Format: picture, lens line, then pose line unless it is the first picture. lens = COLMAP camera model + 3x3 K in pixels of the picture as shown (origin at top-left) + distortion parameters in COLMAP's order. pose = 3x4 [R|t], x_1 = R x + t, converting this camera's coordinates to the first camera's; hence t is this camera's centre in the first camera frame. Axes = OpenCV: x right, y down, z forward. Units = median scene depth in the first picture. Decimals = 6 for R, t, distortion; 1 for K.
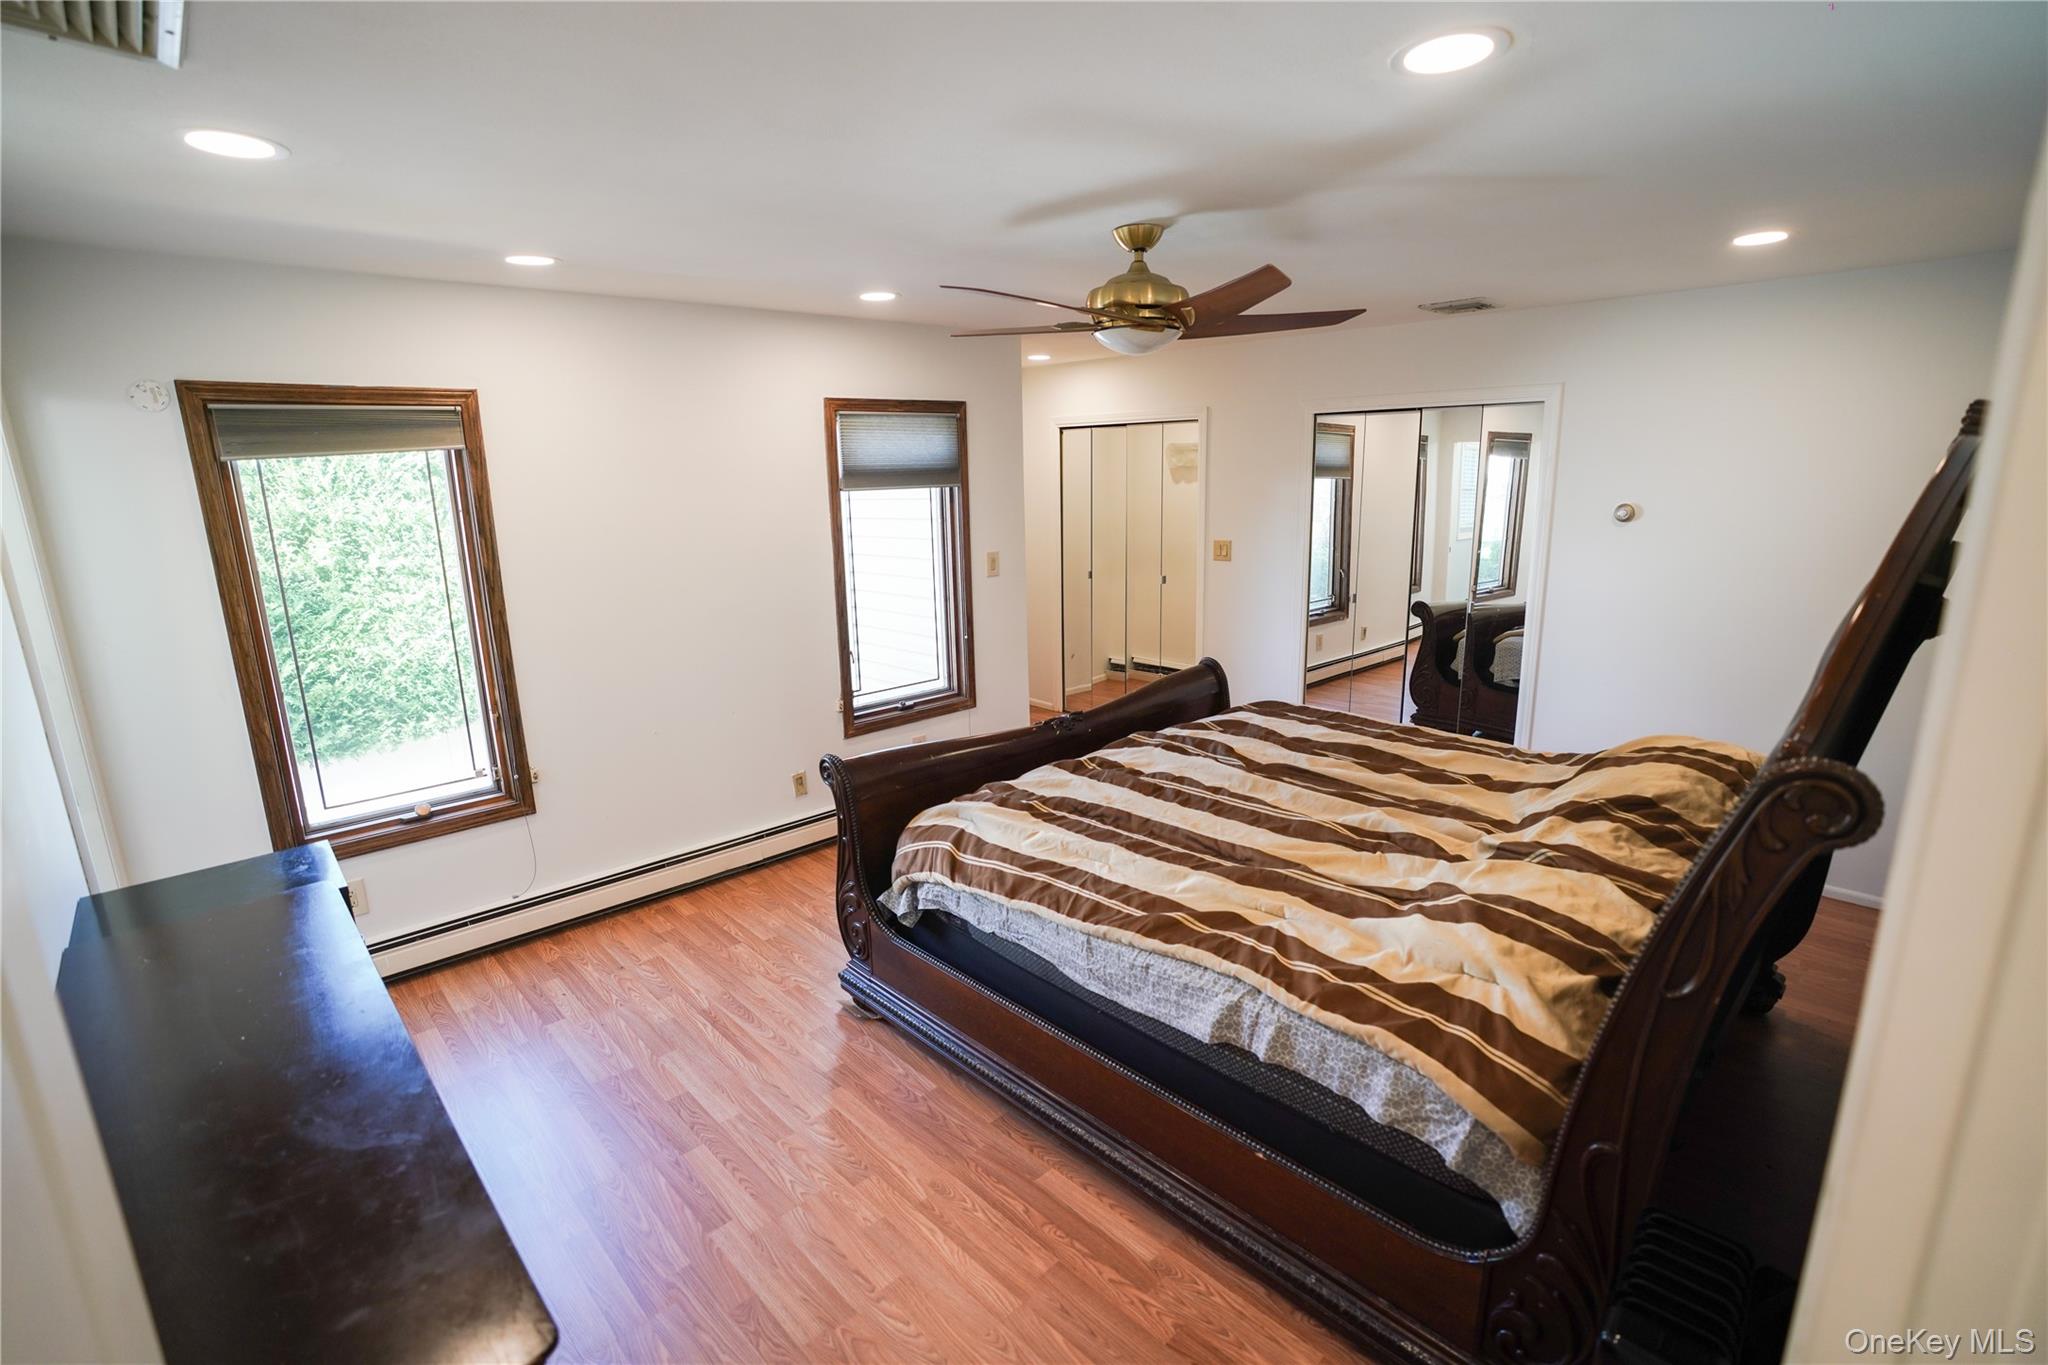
lens RADIAL K [[940.1, 0, 1023.5], [0, 940.1, 688.2], [0, 0, 1]] dist [-0.055819, 0.016288]
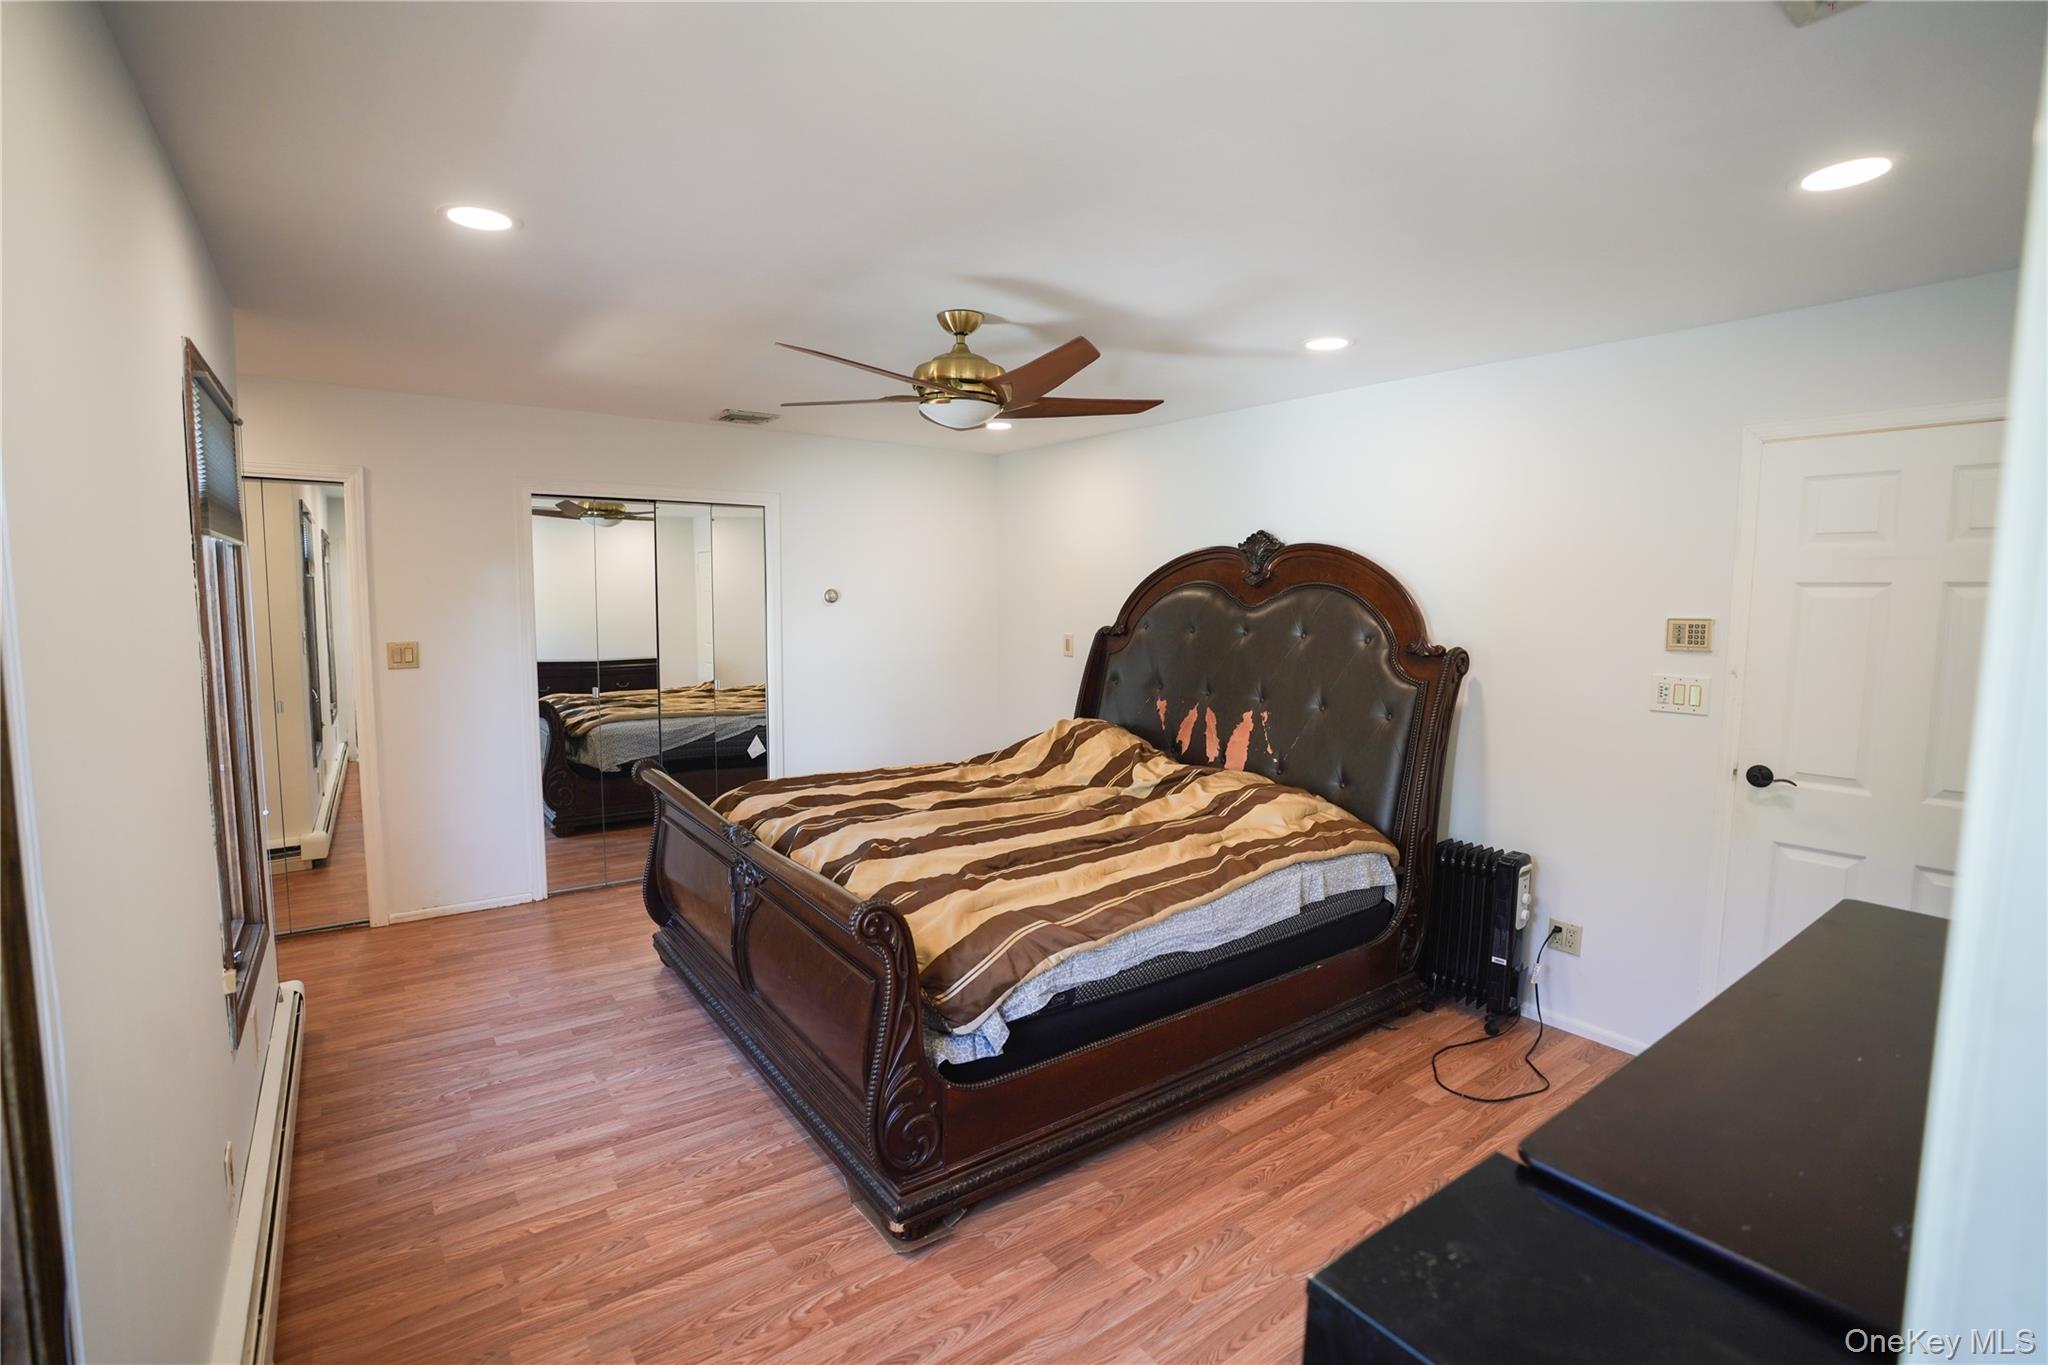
lens RADIAL K [[940.1, 0, 1022.1], [0, 940.1, 679.4], [0, 0, 1]] dist [-0.055819, 0.016288]
pose [[0.122662, -0.069046, 0.990044, -1.150207], [0.213467, 0.976063, 0.041623, -0.125297], [-0.969219, 0.206236, 0.134465, 1.009926]]
